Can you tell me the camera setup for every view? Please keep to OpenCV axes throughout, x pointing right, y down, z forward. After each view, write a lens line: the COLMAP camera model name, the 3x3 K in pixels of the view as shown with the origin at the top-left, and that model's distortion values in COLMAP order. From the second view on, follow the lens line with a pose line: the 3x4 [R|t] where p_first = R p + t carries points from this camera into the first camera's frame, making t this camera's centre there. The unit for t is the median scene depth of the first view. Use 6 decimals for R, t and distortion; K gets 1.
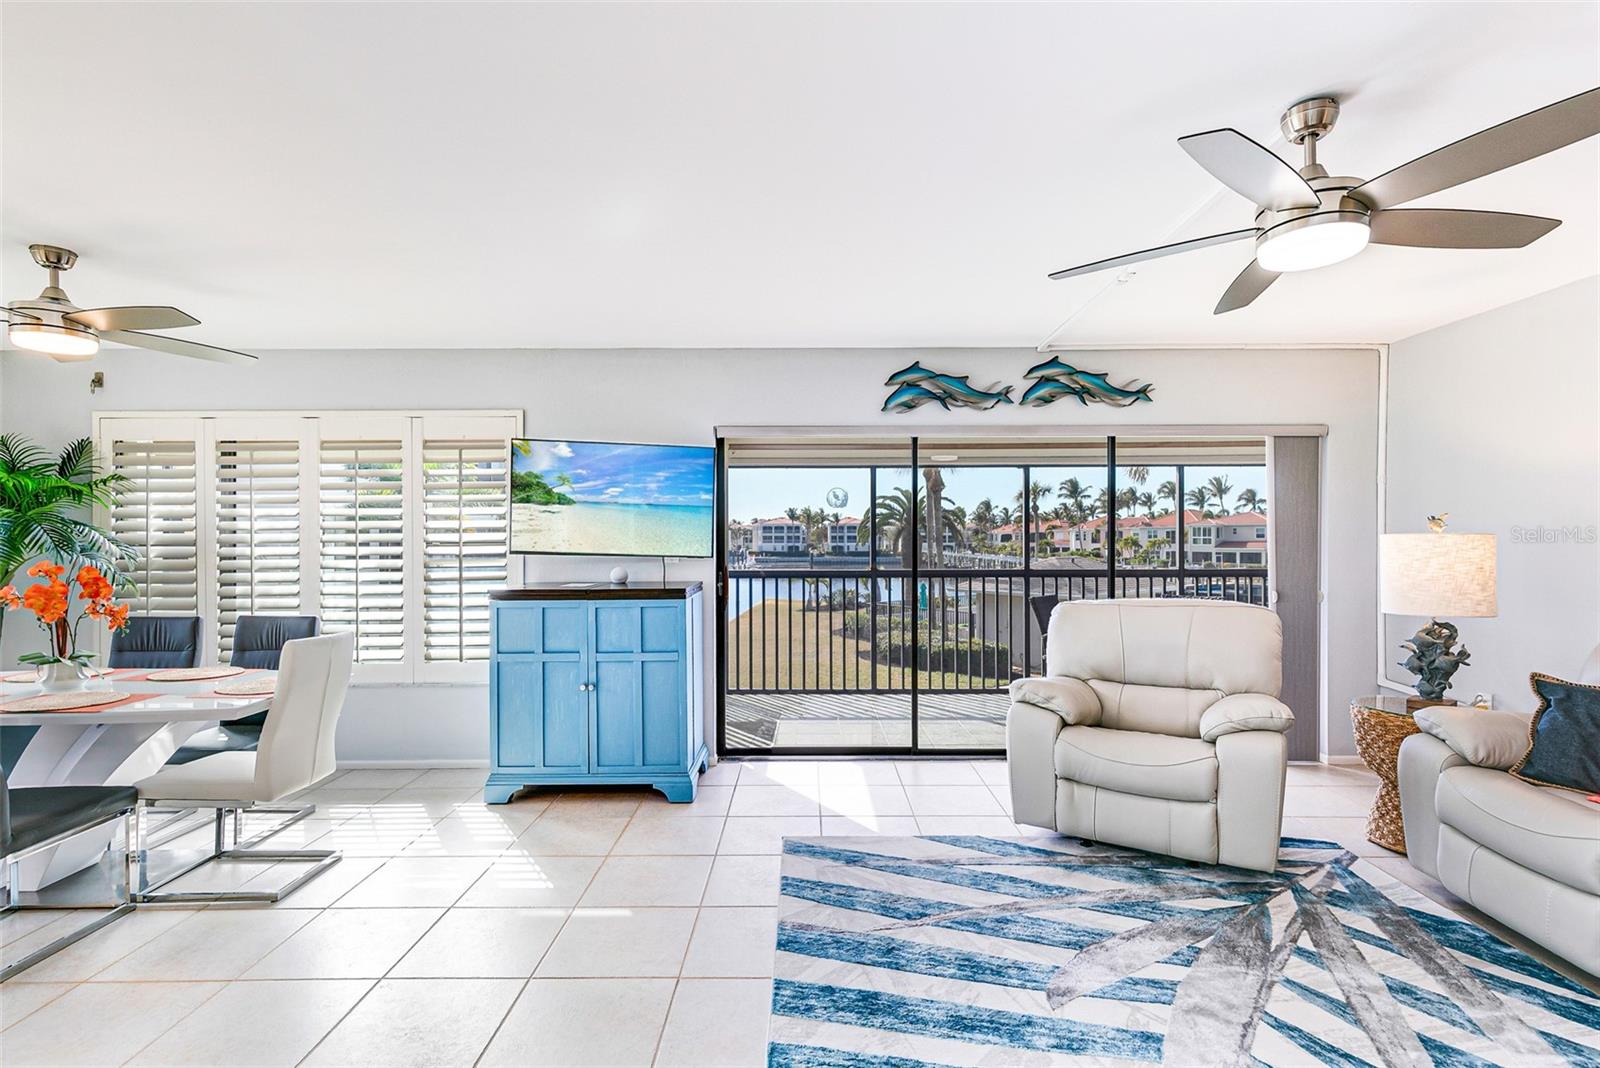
lens RADIAL K [[765.6, 0, 801.7], [0, 765.6, 538.5], [0, 0, 1]] dist [0.012574, 0.000183]
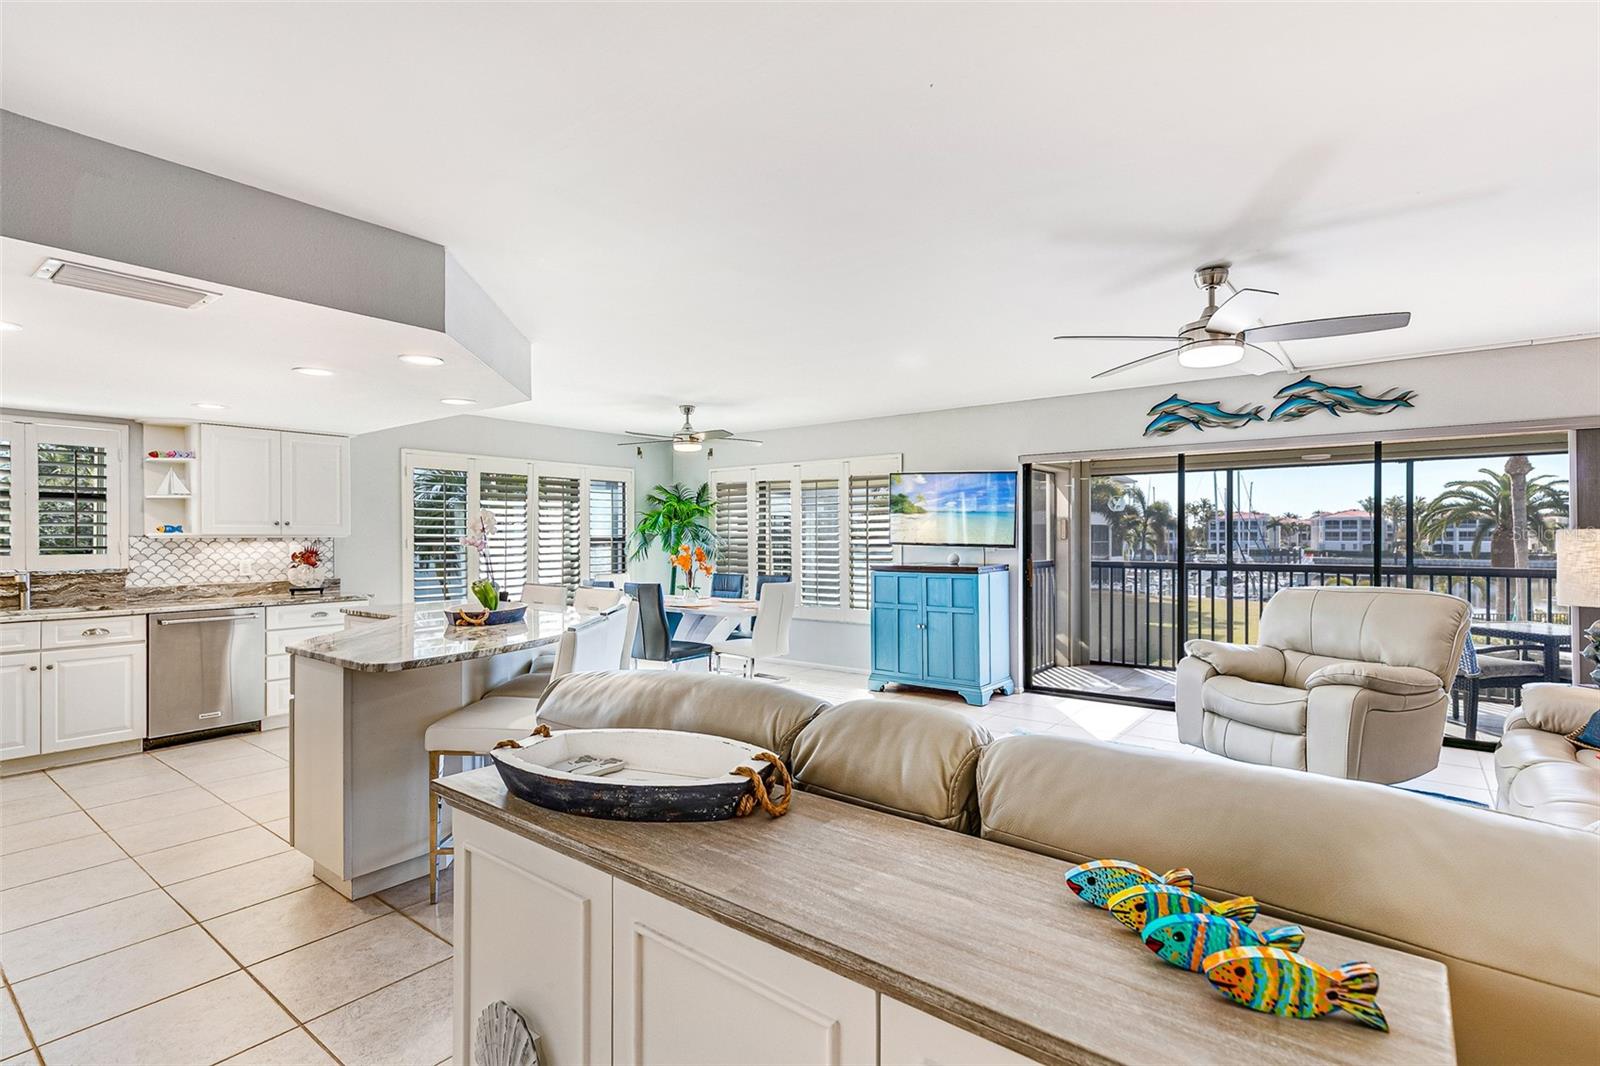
lens RADIAL K [[756.4, 0, 811.1], [0, 756.4, 536.2], [0, 0, 1]] dist [0.000950, 0.000720]
pose [[0.798471, 0.001065, -0.602033, 0.449279], [-0.000304, 0.999999, 0.001365, 0.001007], [0.602034, -0.000907, 0.798470, -0.377007]]
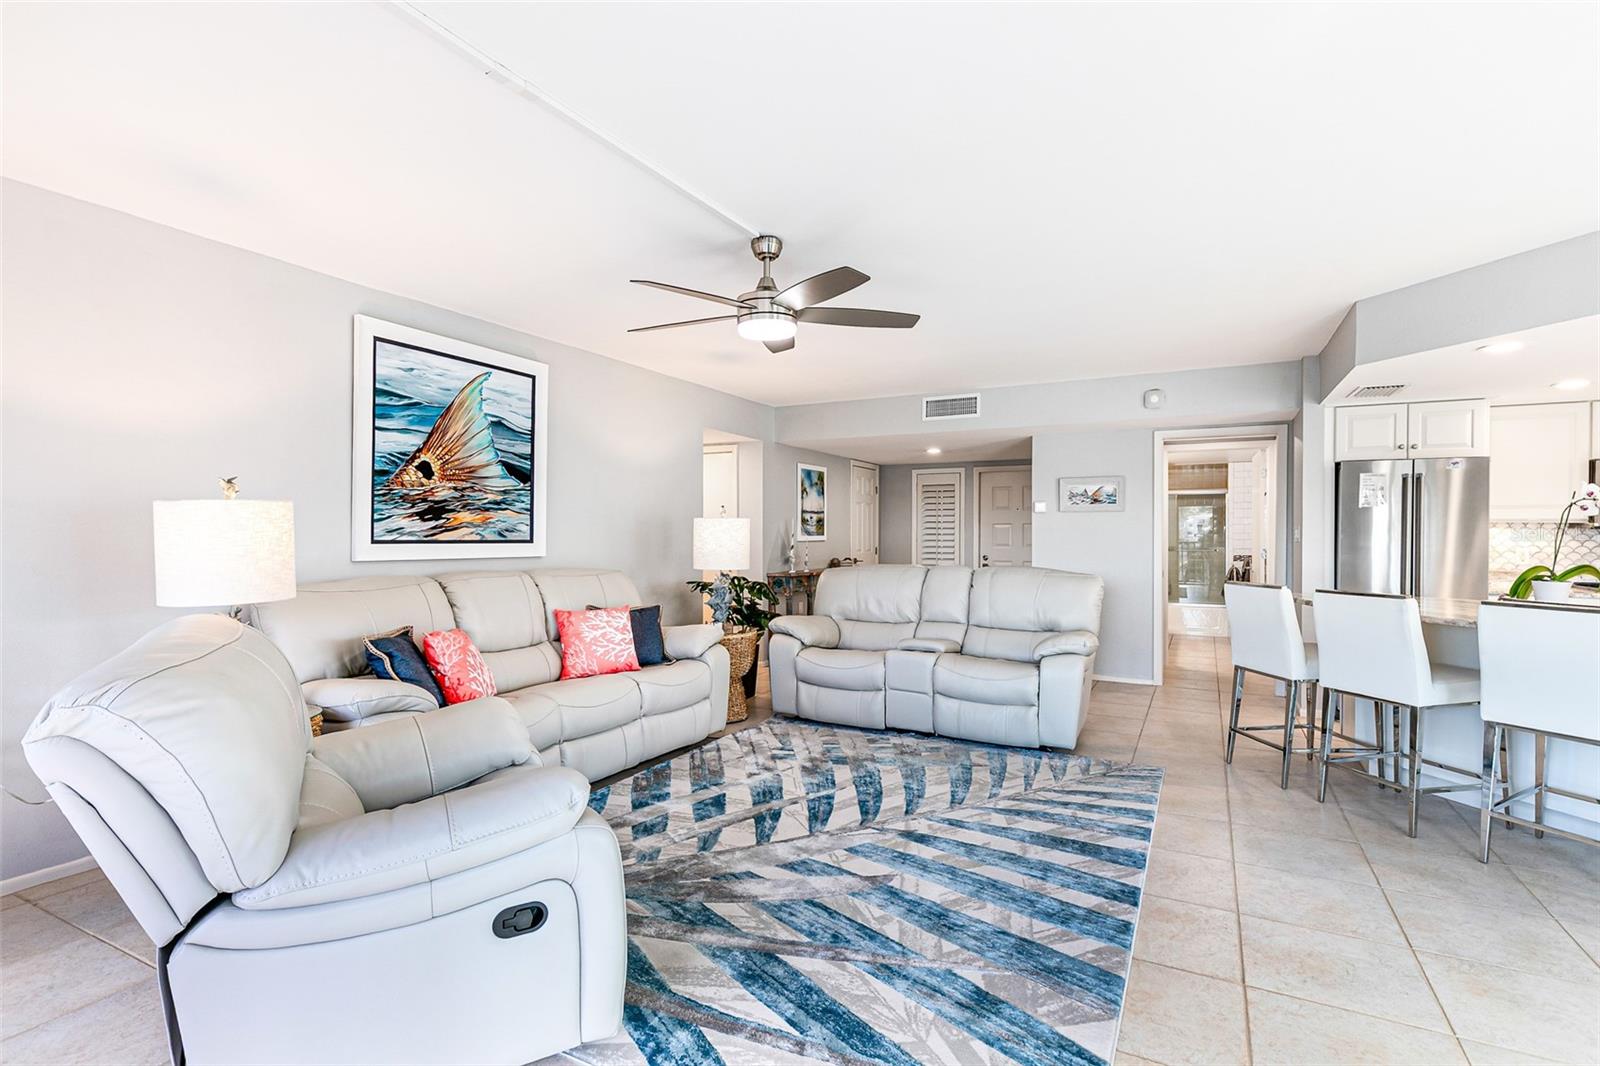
lens RADIAL K [[756.4, 0, 811.1], [0, 756.4, 536.2], [0, 0, 1]] dist [0.000950, 0.000720]
pose [[-0.886713, 0.000155, 0.462321, -0.065796], [0.000135, 1.000000, -0.000078, 0.023238], [-0.462321, -0.000006, -0.886713, 1.112232]]
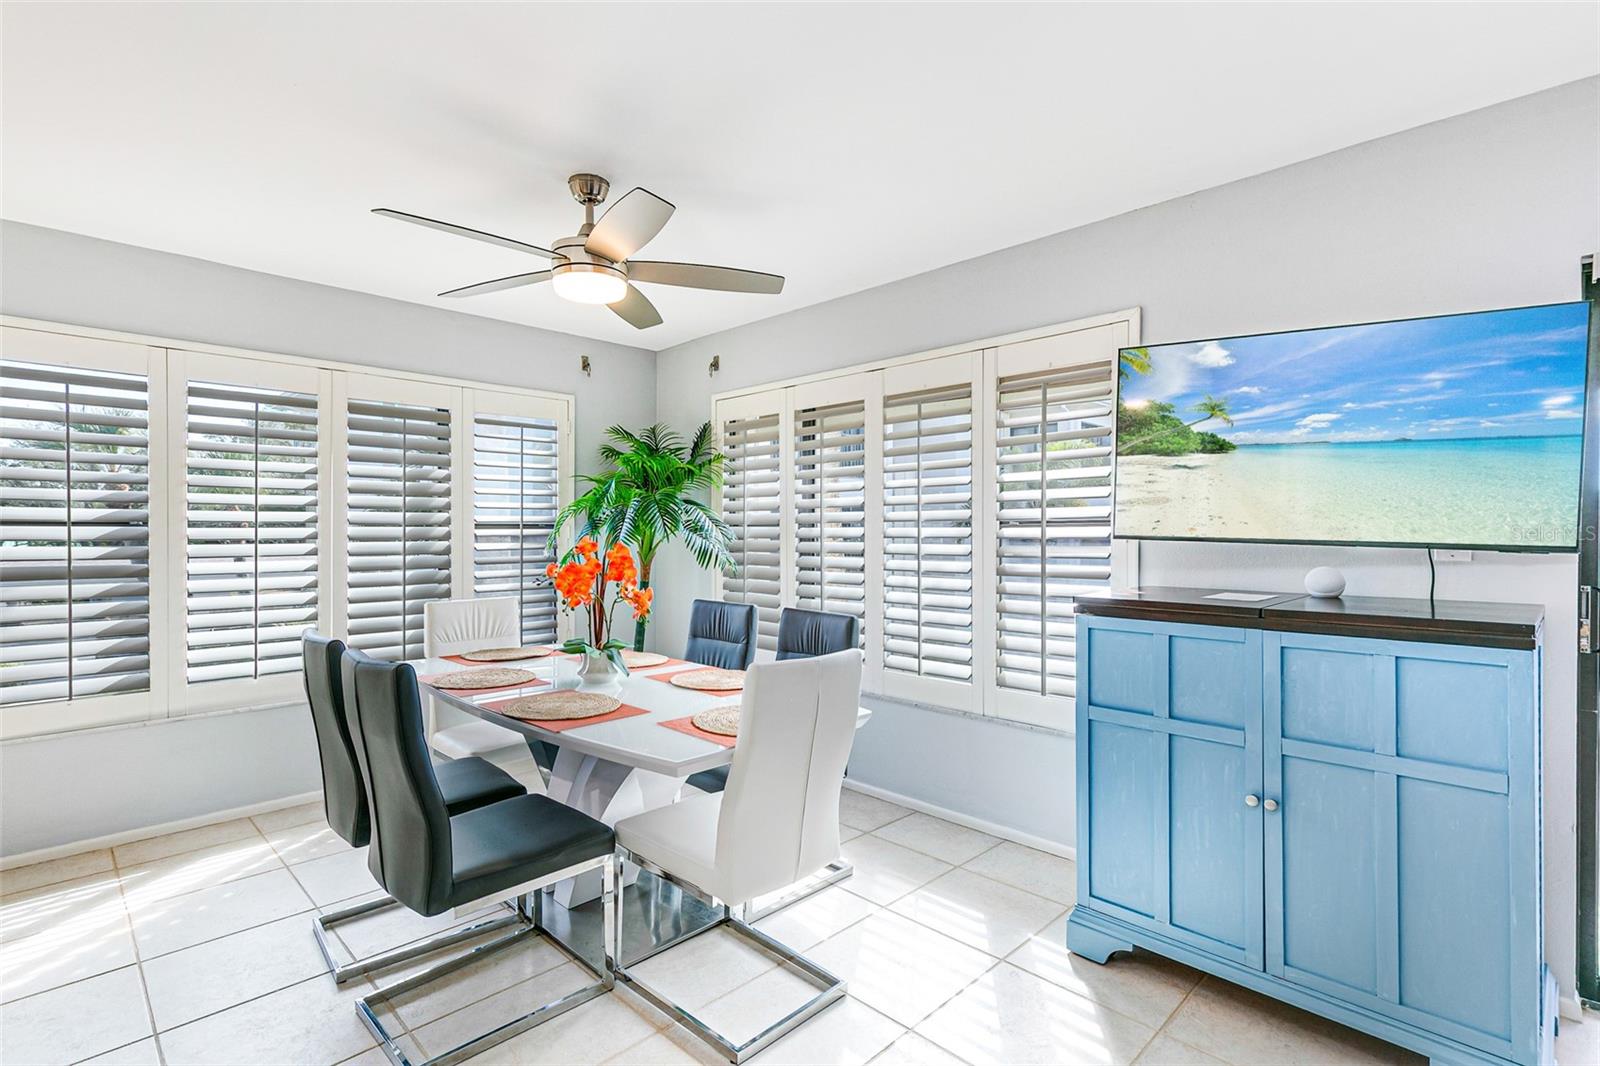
lens RADIAL K [[756.5, 0, 800.1], [0, 756.5, 539.5], [0, 0, 1]] dist [0.017603, -0.000164]
pose [[0.705177, 0.011572, -0.708937, -0.126324], [-0.002952, 0.999906, 0.013386, 0.013759], [0.709025, -0.007347, 0.705145, 0.390191]]
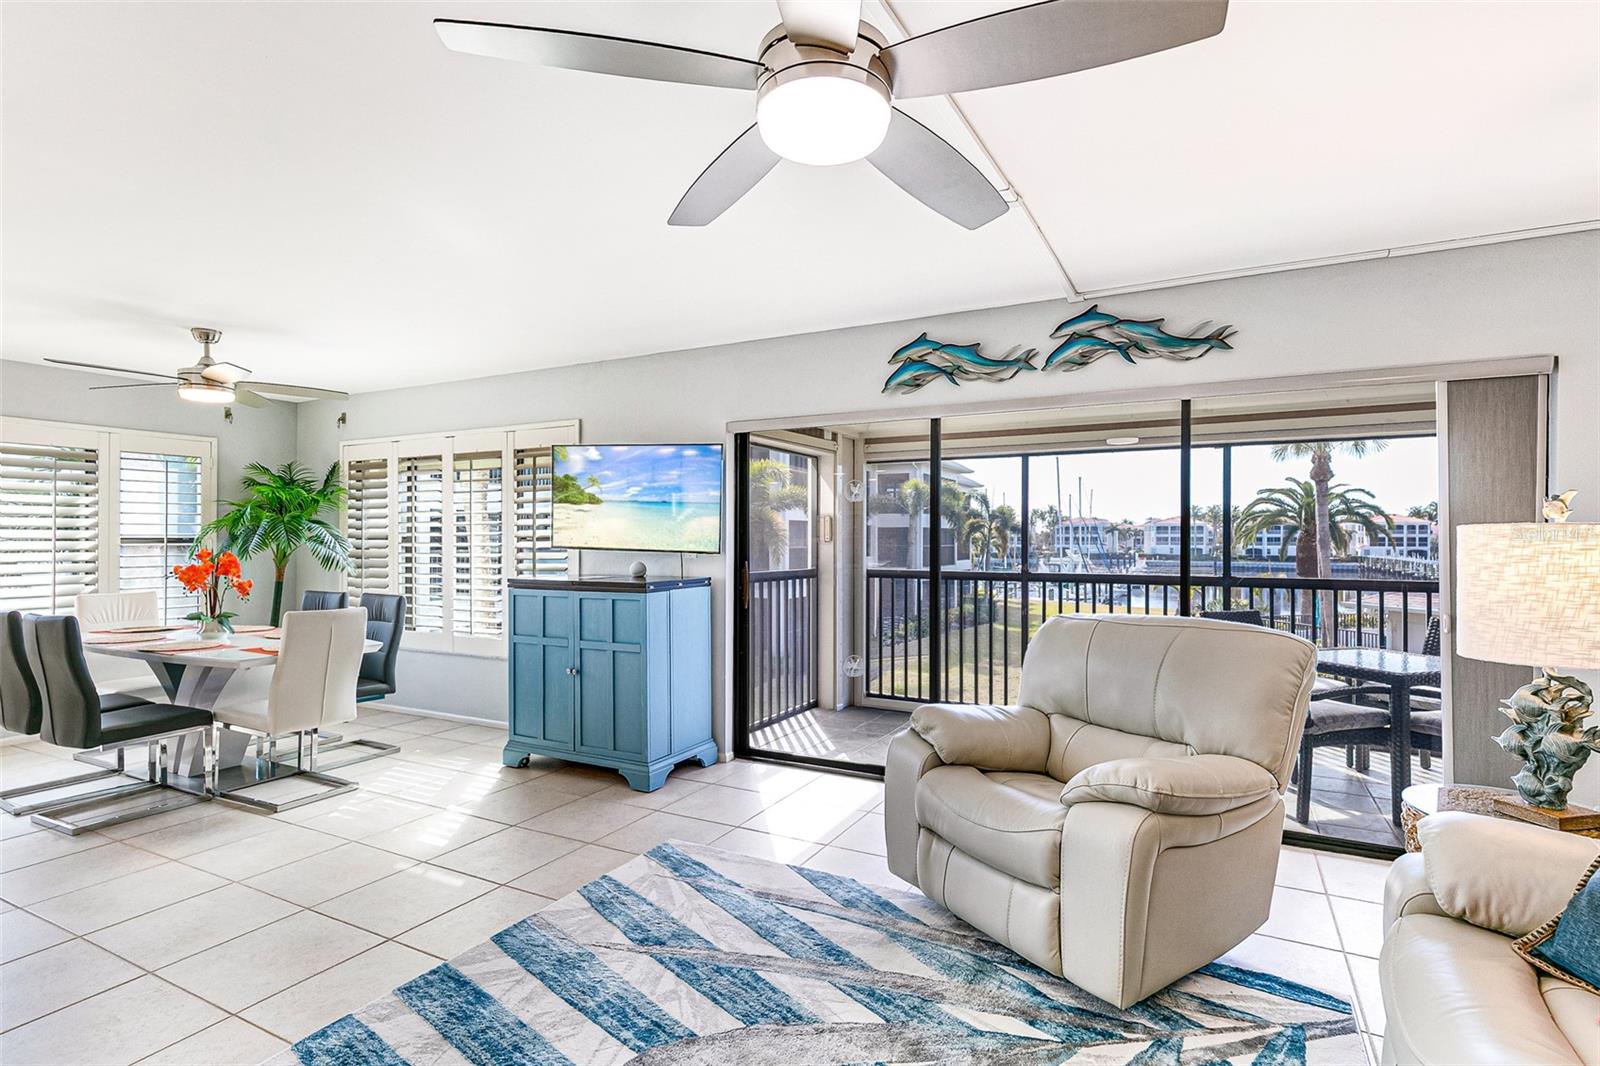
lens RADIAL K [[771.0, 0, 803.1], [0, 771.0, 538.1], [0, 0, 1]] dist [0.016463, -0.001640]
pose [[0.888254, 0.002913, -0.459343, 0.461931], [-0.003667, 0.999993, -0.000751, 0.004934], [0.459338, 0.002352, 0.888258, 0.162787]]
